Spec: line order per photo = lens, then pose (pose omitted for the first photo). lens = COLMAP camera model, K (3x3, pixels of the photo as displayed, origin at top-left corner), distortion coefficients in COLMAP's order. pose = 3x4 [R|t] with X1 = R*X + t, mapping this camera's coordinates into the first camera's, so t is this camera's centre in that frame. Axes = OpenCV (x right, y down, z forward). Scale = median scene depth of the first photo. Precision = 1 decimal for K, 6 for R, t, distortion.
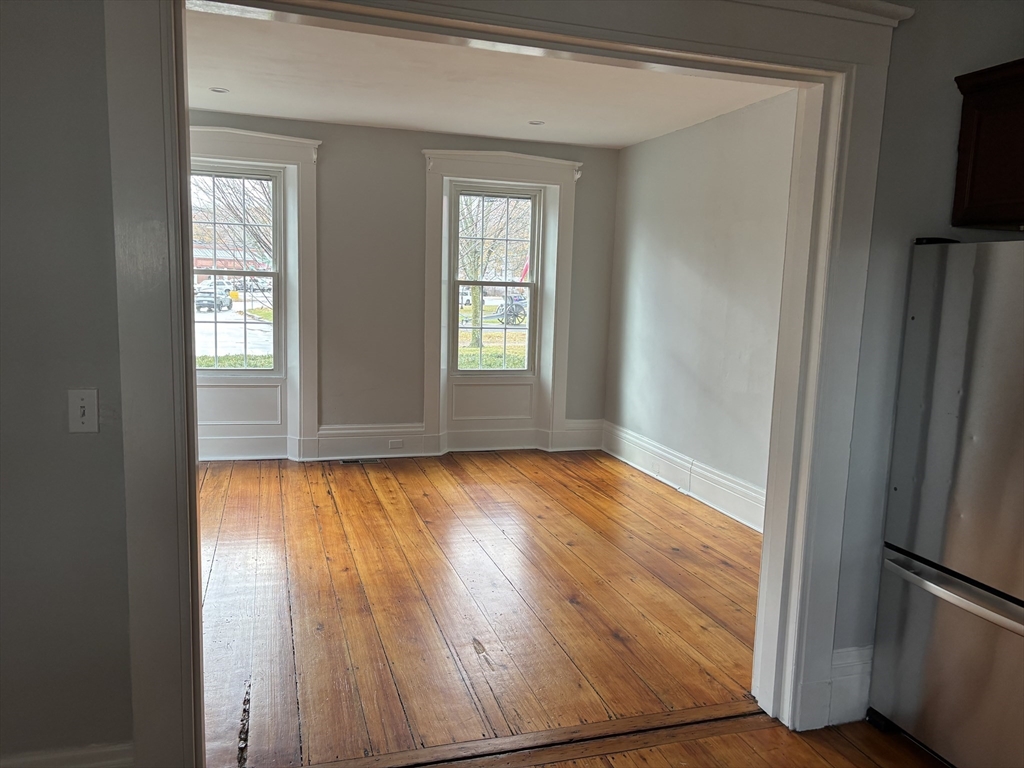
lens RADIAL K [[781.9, 0, 513.8], [0, 781.9, 391.9], [0, 0, 1]] dist [0.048167, -0.039724]
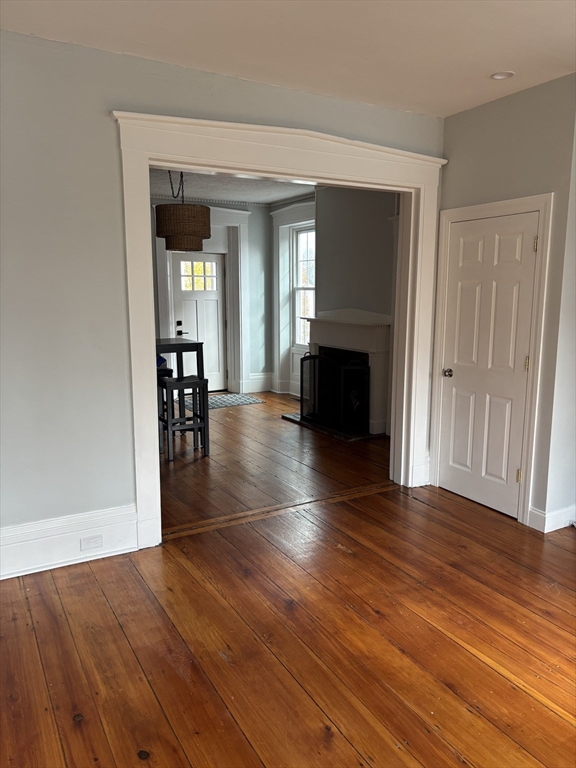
lens RADIAL K [[586.4, 0, 290.5], [0, 586.4, 379.9], [0, 0, 1]] dist [0.048167, -0.039724]
pose [[-0.977245, 0.002218, -0.212100, 0.147292], [-0.057914, 0.959160, 0.276870, -0.137194], [0.204052, 0.282854, -0.937207, 1.023069]]
